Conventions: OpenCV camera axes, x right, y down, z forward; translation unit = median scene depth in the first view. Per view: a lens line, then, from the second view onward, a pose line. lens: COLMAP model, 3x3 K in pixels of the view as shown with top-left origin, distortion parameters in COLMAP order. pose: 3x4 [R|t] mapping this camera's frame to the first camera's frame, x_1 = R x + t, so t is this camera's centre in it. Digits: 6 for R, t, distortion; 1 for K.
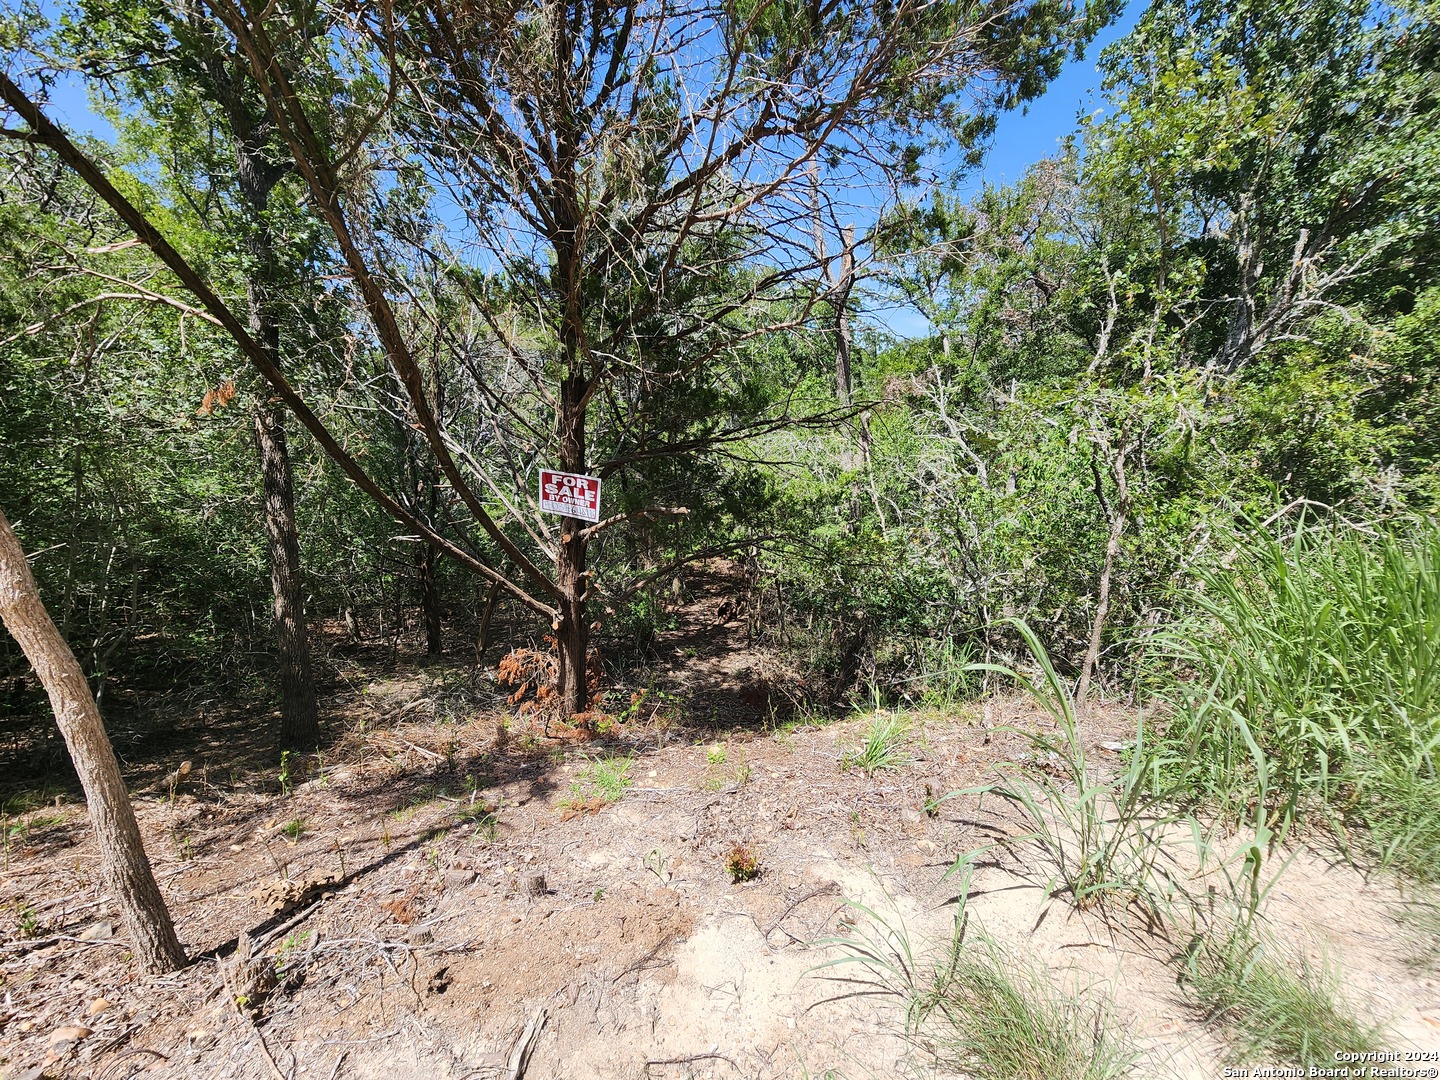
lens RADIAL K [[581.6, 0, 716.3], [0, 581.6, 534.6], [0, 0, 1]] dist [-0.013461, 0.001122]
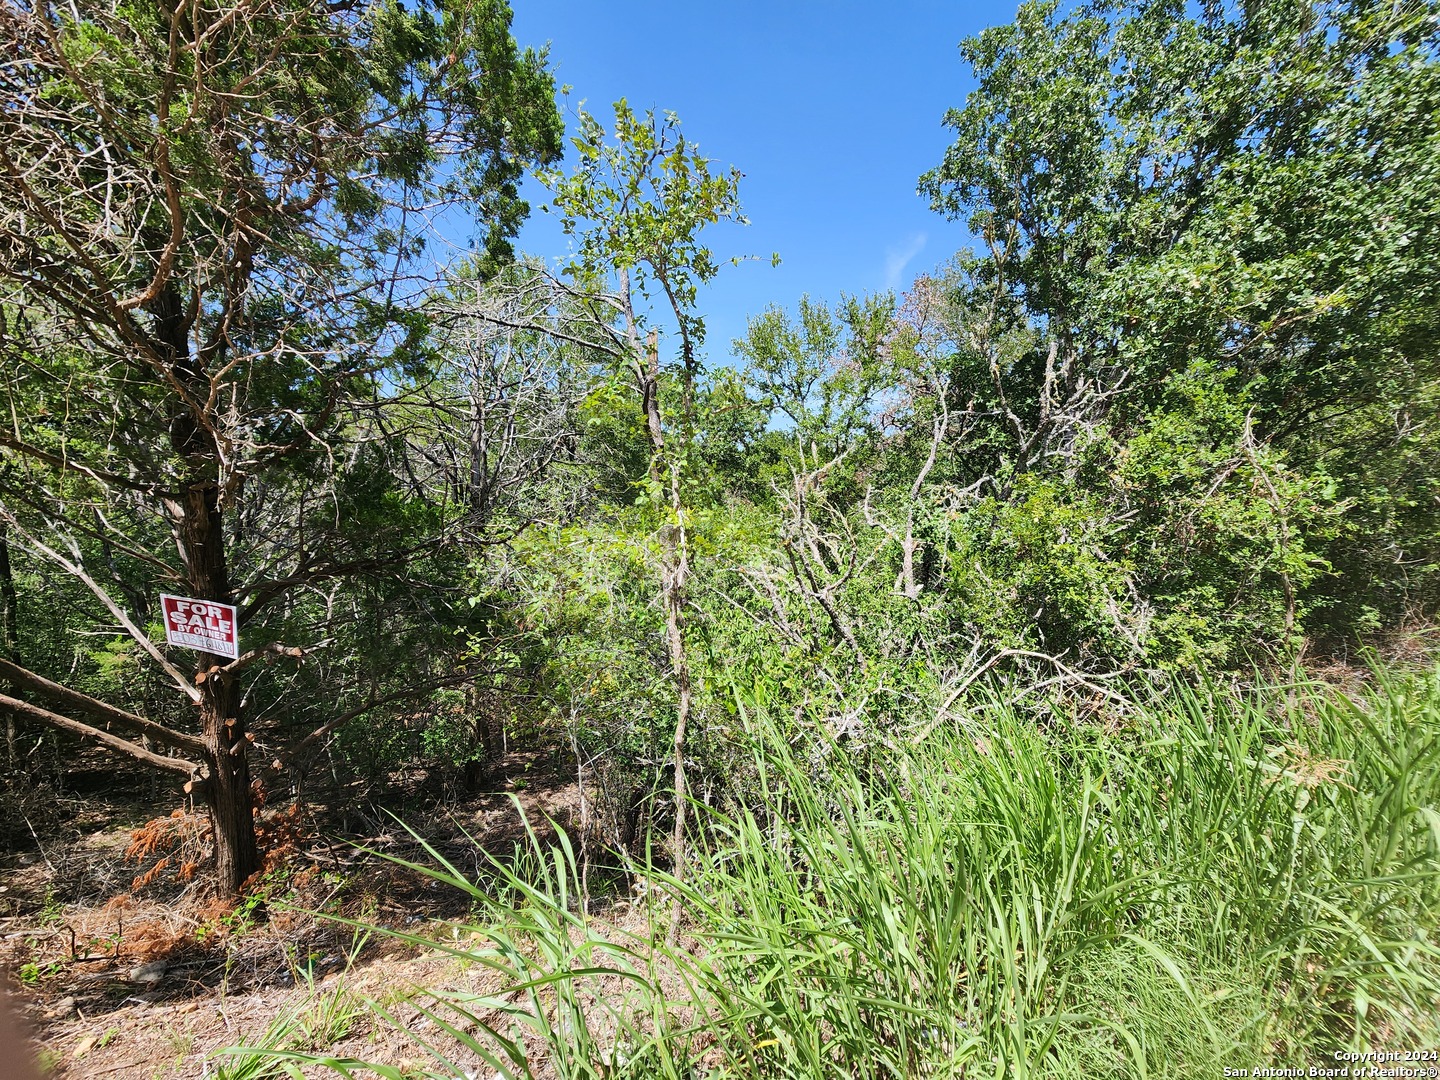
lens RADIAL K [[581.6, 0, 726.5], [0, 581.6, 532.7], [0, 0, 1]] dist [-0.013461, 0.001122]
pose [[0.998871, 0.013190, 0.045647, 0.453516], [-0.005859, 0.987556, -0.157160, -0.074116], [-0.047152, 0.156715, 0.986518, 0.138072]]
